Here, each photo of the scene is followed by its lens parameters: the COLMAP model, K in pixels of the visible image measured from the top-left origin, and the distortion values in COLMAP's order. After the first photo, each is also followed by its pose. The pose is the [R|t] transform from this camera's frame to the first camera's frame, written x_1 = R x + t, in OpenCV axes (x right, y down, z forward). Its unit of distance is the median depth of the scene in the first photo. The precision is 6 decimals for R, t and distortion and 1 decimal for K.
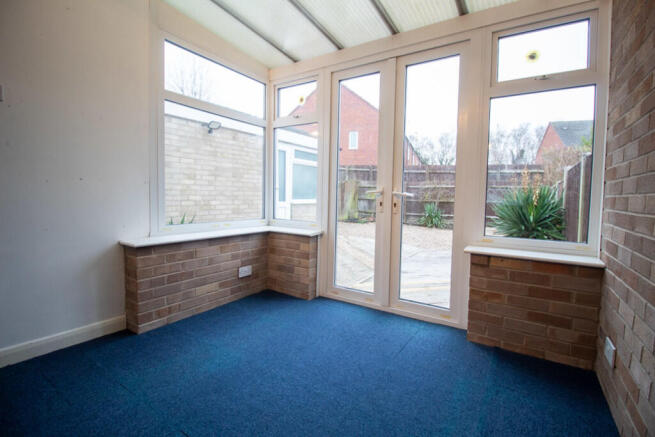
lens RADIAL K [[308.8, 0, 330.1], [0, 308.8, 210.1], [0, 0, 1]] dist [0.012729, -0.000294]
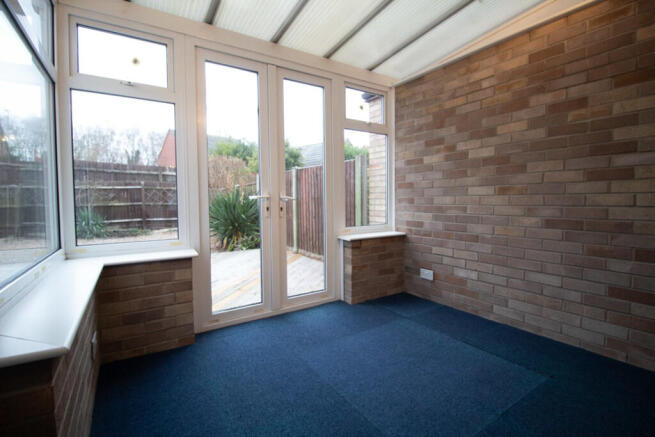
lens RADIAL K [[308.8, 0, 330.1], [0, 308.8, 210.1], [0, 0, 1]] dist [0.012729, -0.000294]
pose [[0.406974, -0.059344, 0.911510, -0.608843], [0.061319, 0.997411, 0.037559, -0.038472], [-0.911379, 0.040607, 0.409560, 0.386090]]
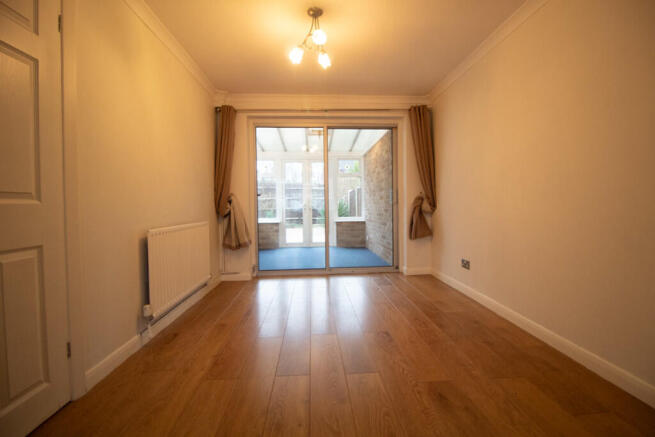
lens RADIAL K [[308.8, 0, 330.1], [0, 308.8, 210.1], [0, 0, 1]] dist [0.012729, -0.000294]
pose [[0.821261, -0.035088, 0.569473, -1.165438], [0.057535, 0.998112, -0.021474, 0.057453], [-0.567645, 0.050401, 0.821729, -1.349168]]
